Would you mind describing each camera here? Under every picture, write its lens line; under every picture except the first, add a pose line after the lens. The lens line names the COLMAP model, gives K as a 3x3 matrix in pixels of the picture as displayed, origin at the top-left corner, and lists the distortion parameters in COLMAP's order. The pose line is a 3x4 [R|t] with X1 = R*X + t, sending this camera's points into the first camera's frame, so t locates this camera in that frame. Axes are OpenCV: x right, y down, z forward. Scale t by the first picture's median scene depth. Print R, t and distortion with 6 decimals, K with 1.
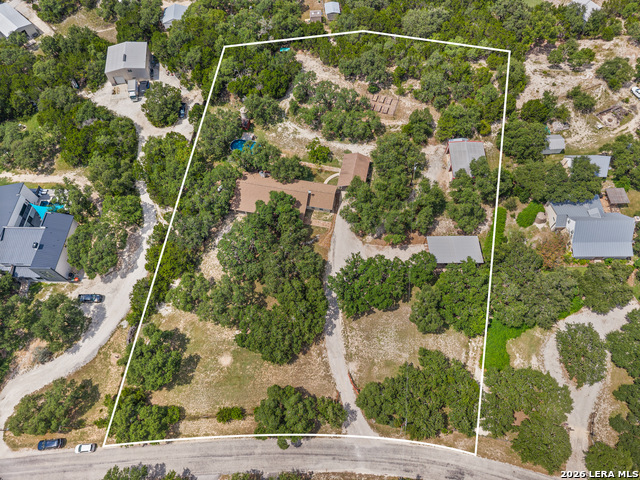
lens RADIAL K [[426.8, 0, 318.2], [0, 426.8, 239.8], [0, 0, 1]] dist [0.034409, -0.020053]
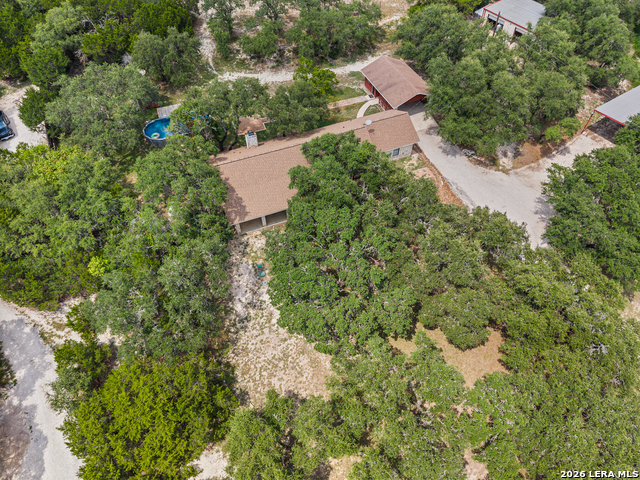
lens RADIAL K [[426.8, 0, 319.5], [0, 426.8, 237.3], [0, 0, 1]] dist [0.034409, -0.020053]
pose [[0.837861, -0.416421, 0.352962, -0.307831], [0.481684, 0.868212, -0.119114, 0.031378], [-0.256845, 0.269817, 0.928025, 0.645280]]
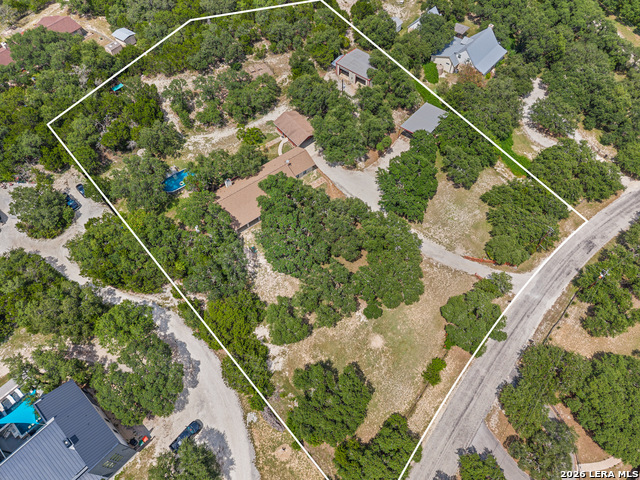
lens RADIAL K [[426.8, 0, 321.7], [0, 426.8, 236.5], [0, 0, 1]] dist [0.034409, -0.020053]
pose [[0.649397, -0.622786, 0.436373, -0.501823], [0.669748, 0.740186, 0.059688, 0.000237], [-0.360170, 0.253499, 0.897784, 0.209131]]
